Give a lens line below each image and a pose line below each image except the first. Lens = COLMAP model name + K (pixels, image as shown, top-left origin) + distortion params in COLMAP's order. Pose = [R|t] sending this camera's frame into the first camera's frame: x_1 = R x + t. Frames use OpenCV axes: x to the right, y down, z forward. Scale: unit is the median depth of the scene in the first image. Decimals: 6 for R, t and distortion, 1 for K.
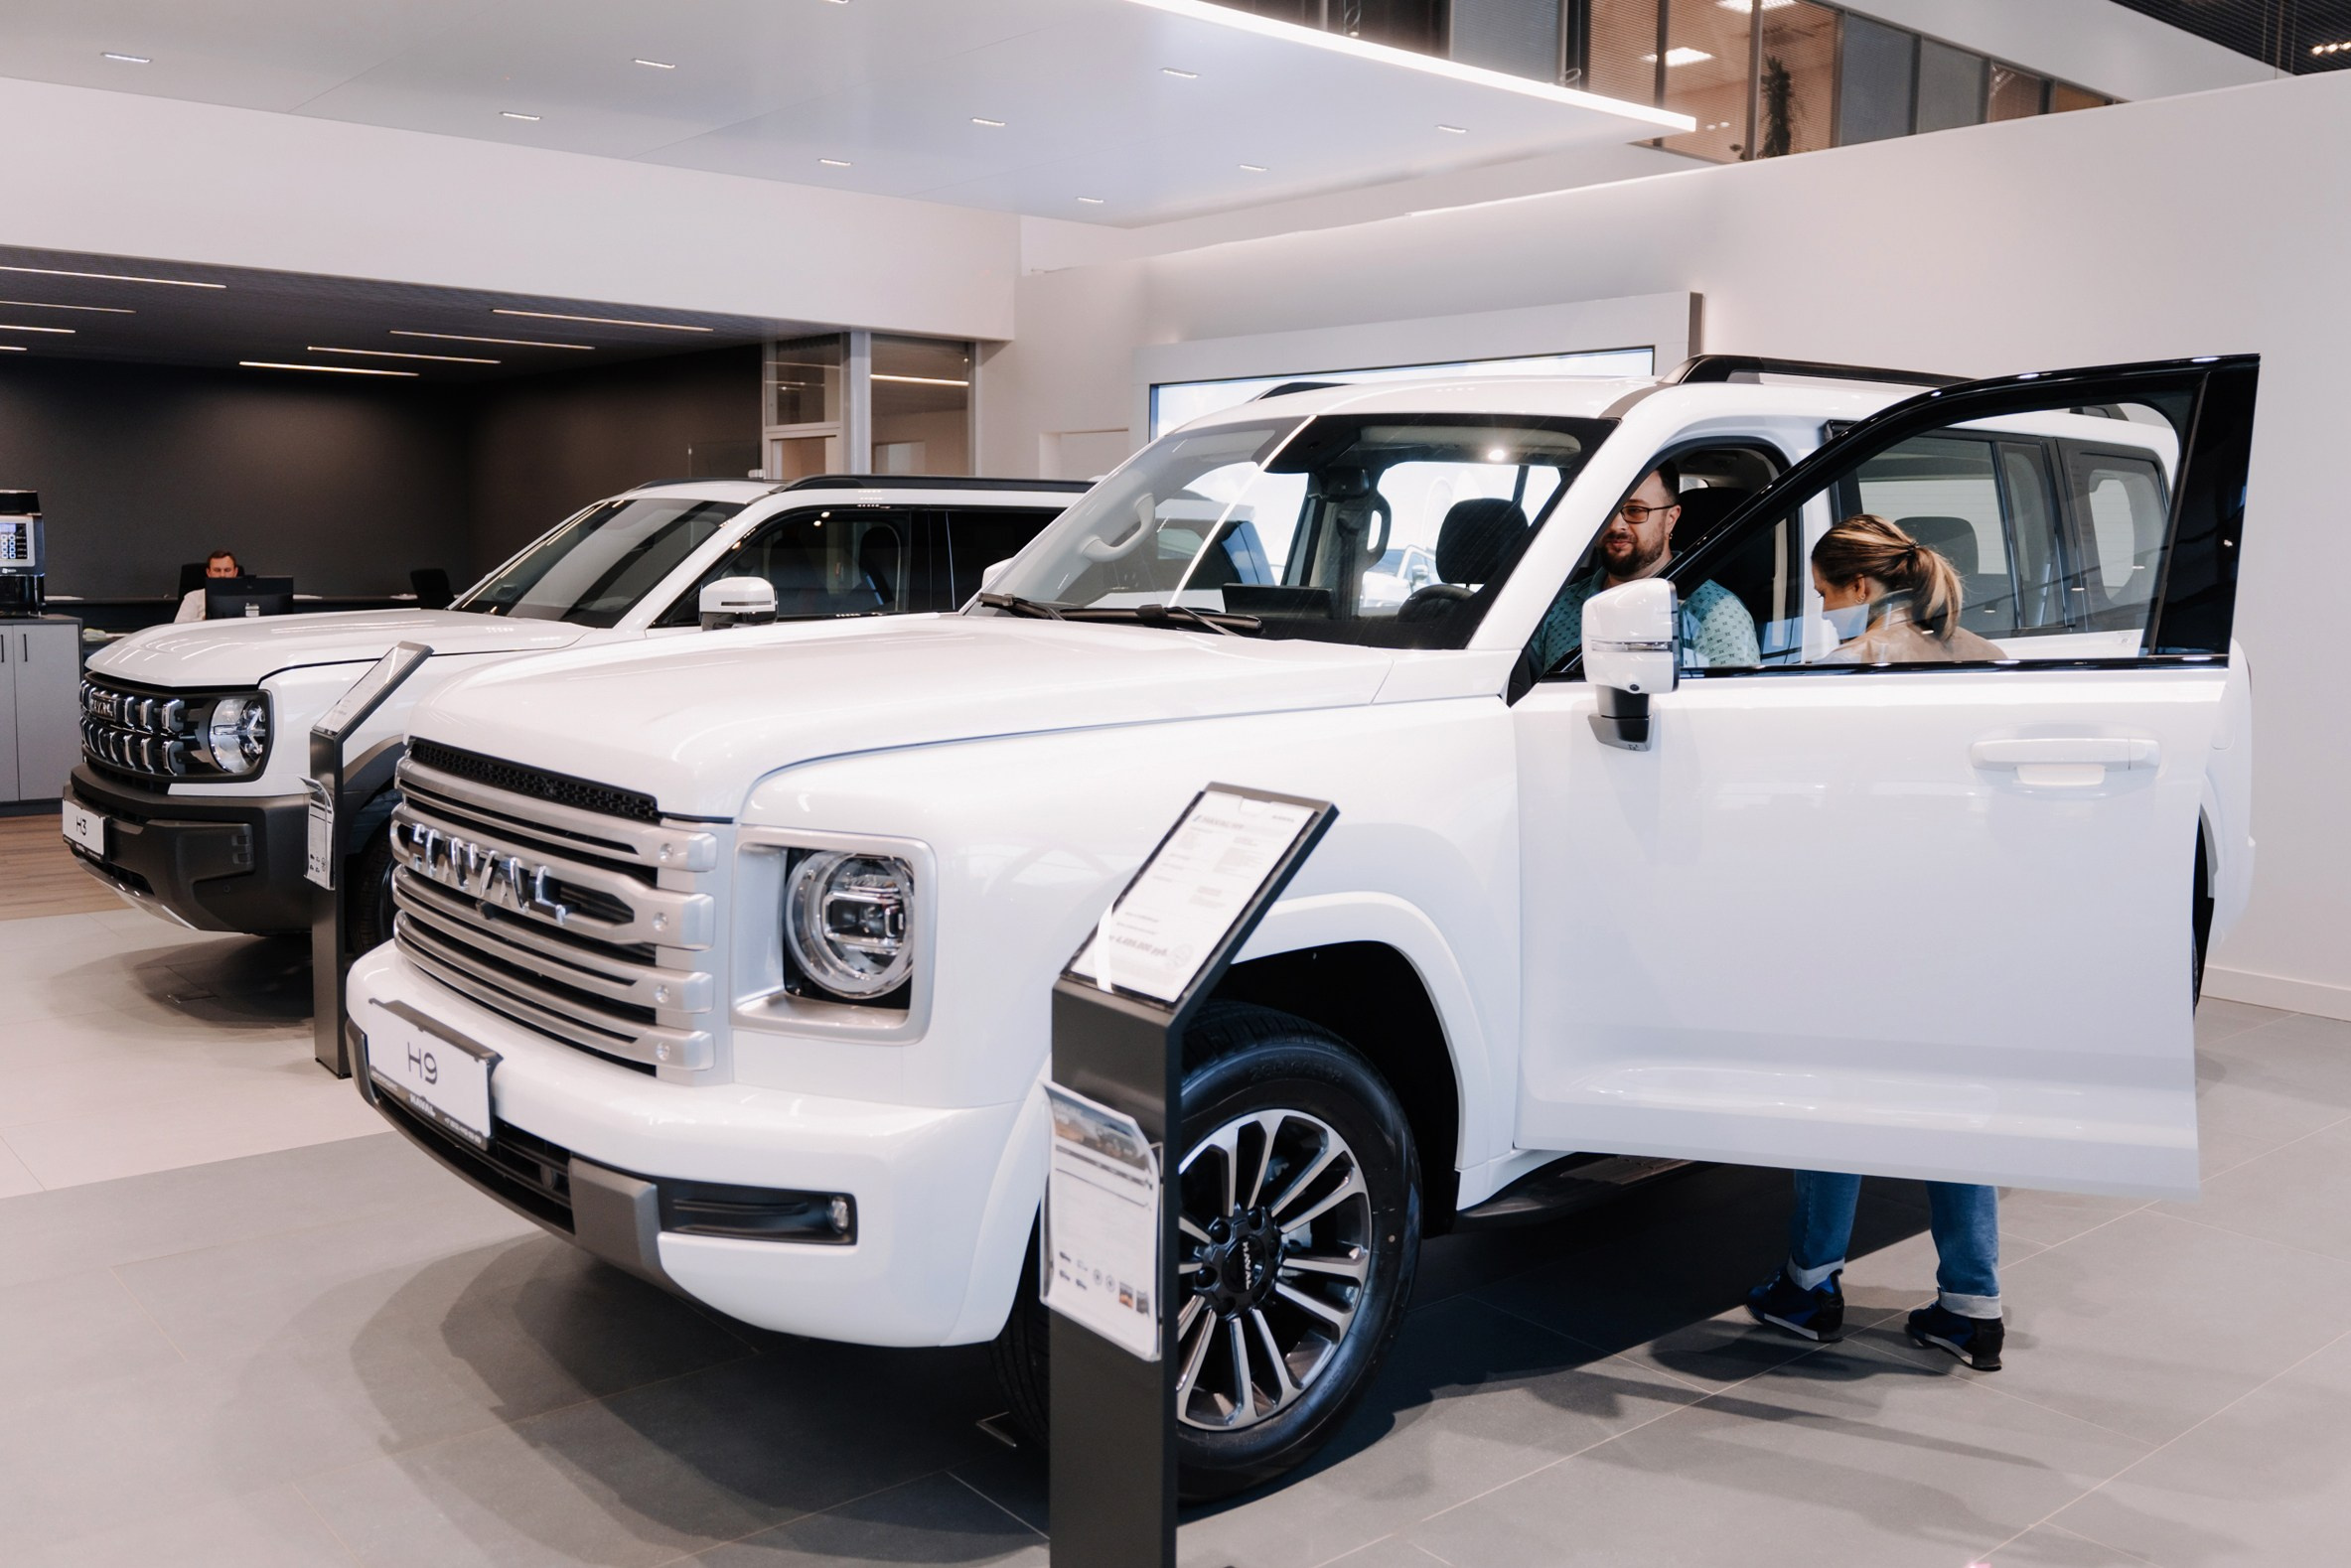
lens RADIAL K [[1892.3, 0, 1175.5], [0, 1892.3, 784.0], [0, 0, 1]] dist [-0.015942, -0.003937]
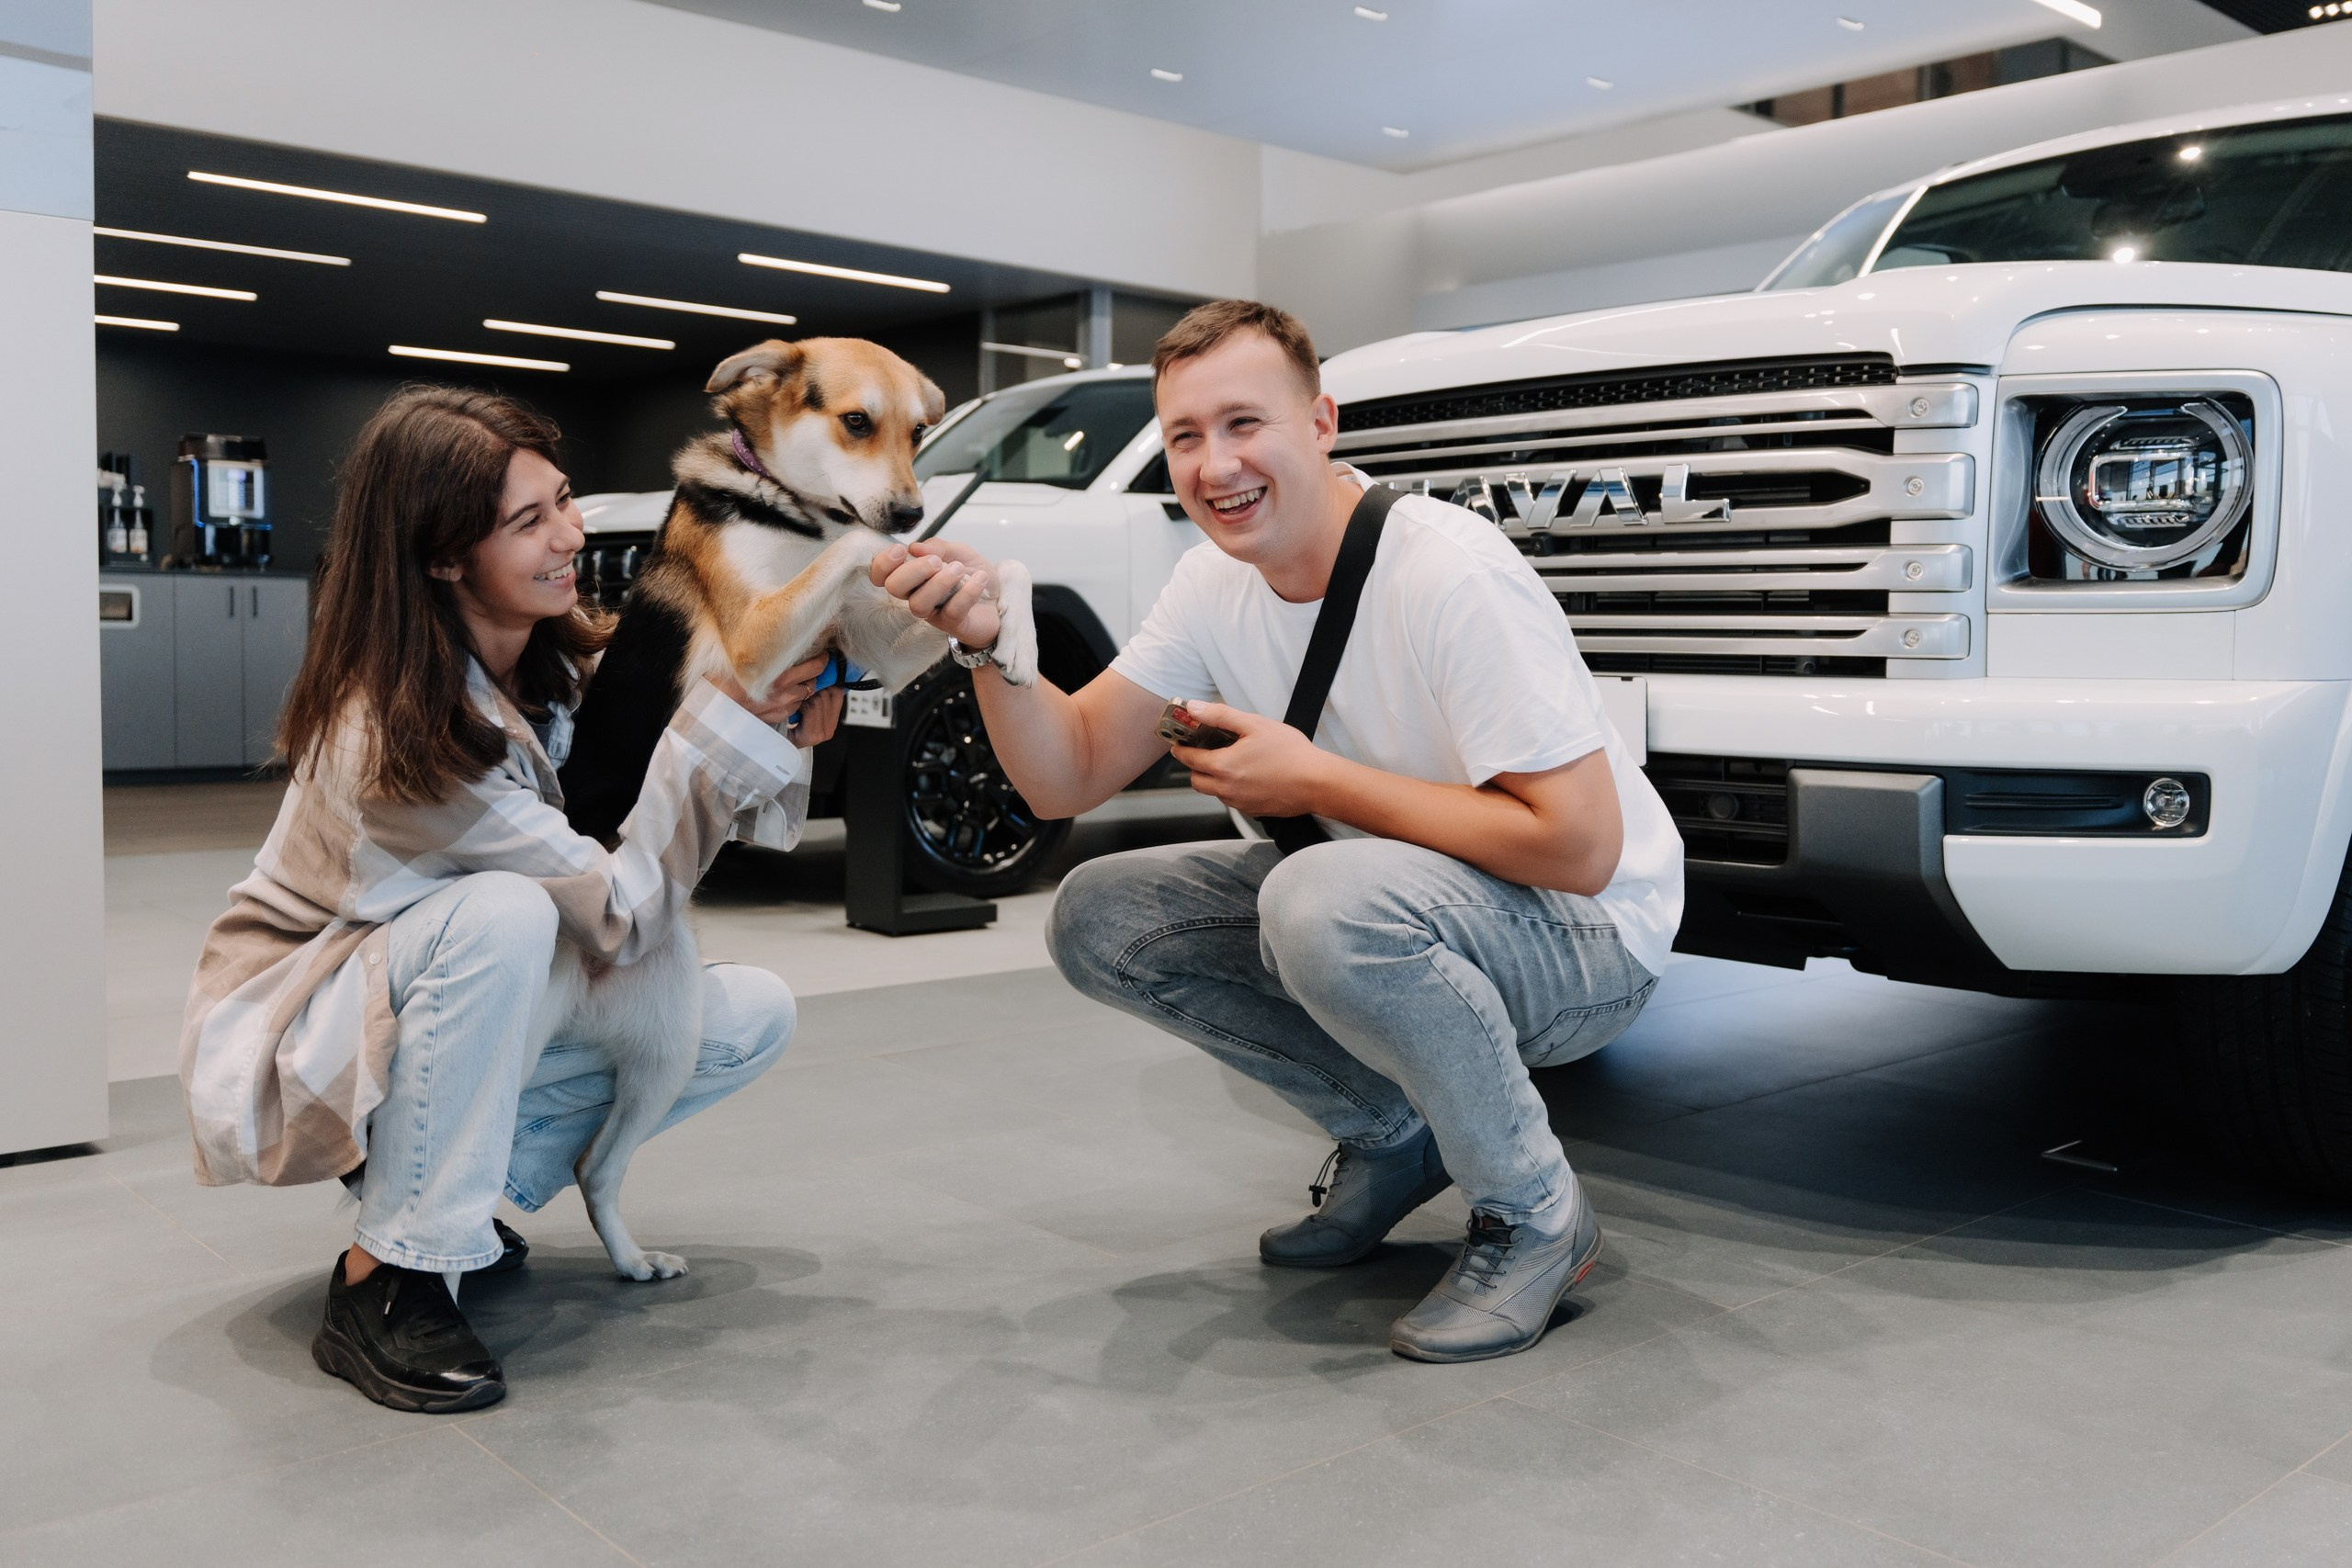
lens RADIAL K [[1898.1, 0, 1176.0], [0, 1898.1, 784.0], [0, 0, 1]] dist [0.015489, 0.003137]
pose [[0.999408, -0.010405, 0.032792, -0.628318], [0.012066, 0.998632, -0.050871, 0.245033], [-0.032218, 0.051236, 0.998167, 0.140232]]
